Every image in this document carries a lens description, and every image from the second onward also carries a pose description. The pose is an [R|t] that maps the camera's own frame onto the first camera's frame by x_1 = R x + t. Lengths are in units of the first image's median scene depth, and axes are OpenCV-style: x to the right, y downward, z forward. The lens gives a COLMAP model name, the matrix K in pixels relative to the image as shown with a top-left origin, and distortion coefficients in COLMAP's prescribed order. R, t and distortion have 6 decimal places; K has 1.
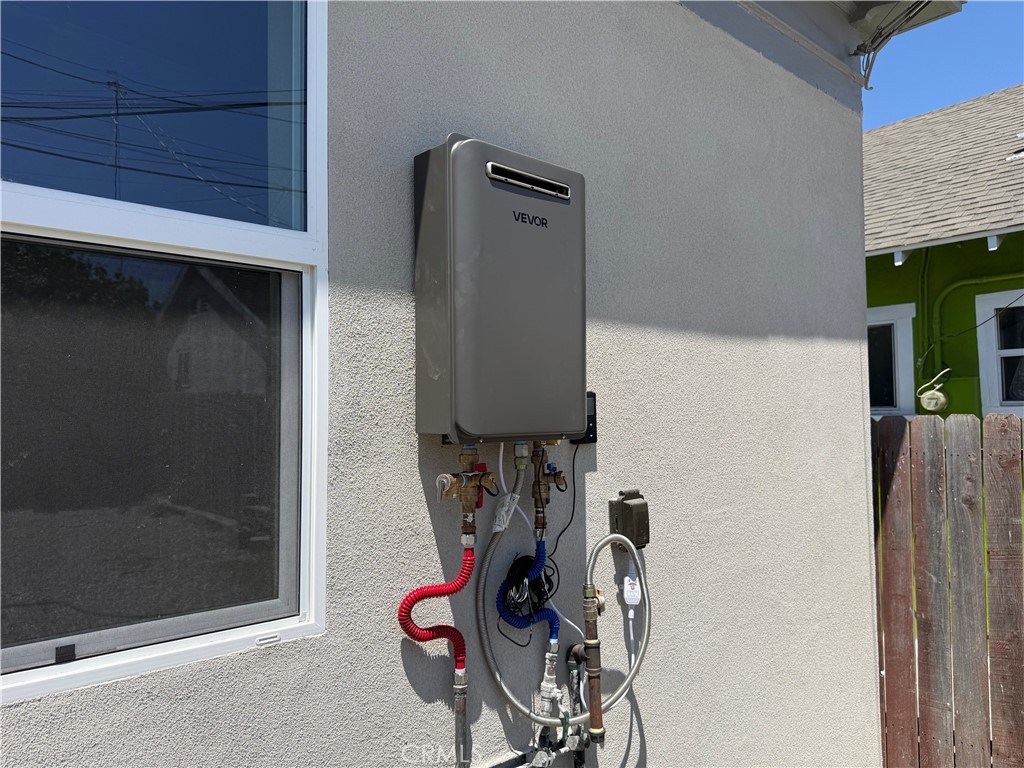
lens RADIAL K [[721.5, 0, 510.9], [0, 721.5, 383.9], [0, 0, 1]] dist [0.026936, -0.003889]
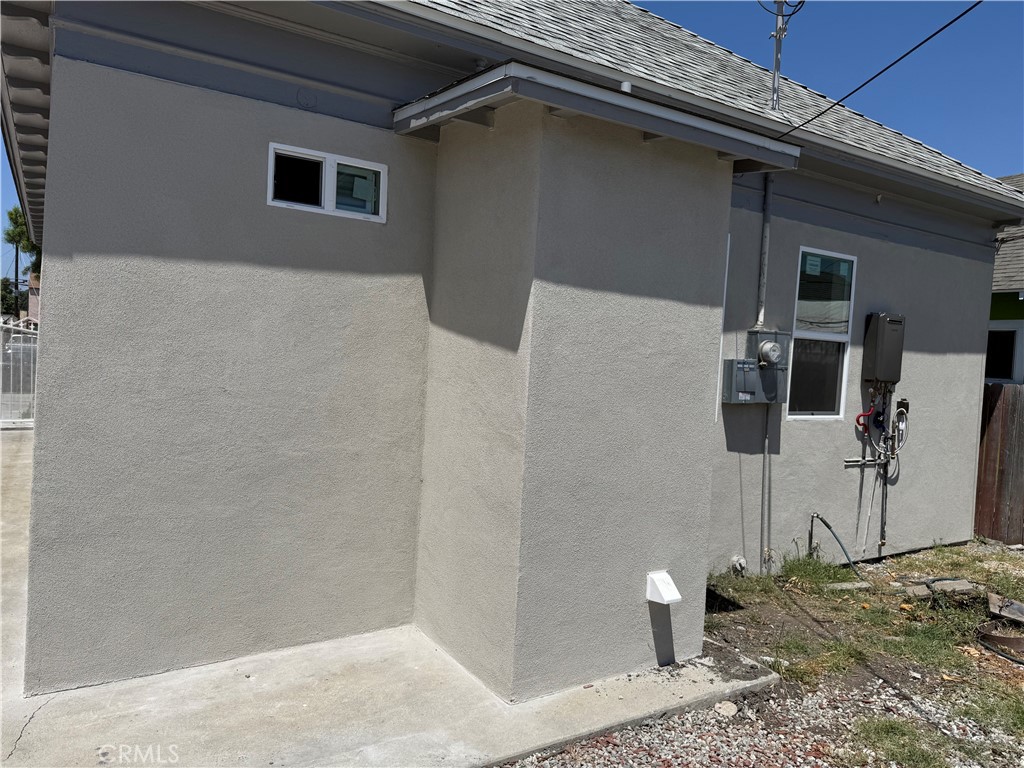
lens RADIAL K [[721.5, 0, 513.4], [0, 721.5, 385.4], [0, 0, 1]] dist [0.026936, -0.003889]
pose [[0.986735, 0.067604, -0.147596, -1.324589], [-0.055694, 0.994959, 0.083392, -0.119143], [0.152489, -0.074065, 0.985526, -3.094180]]
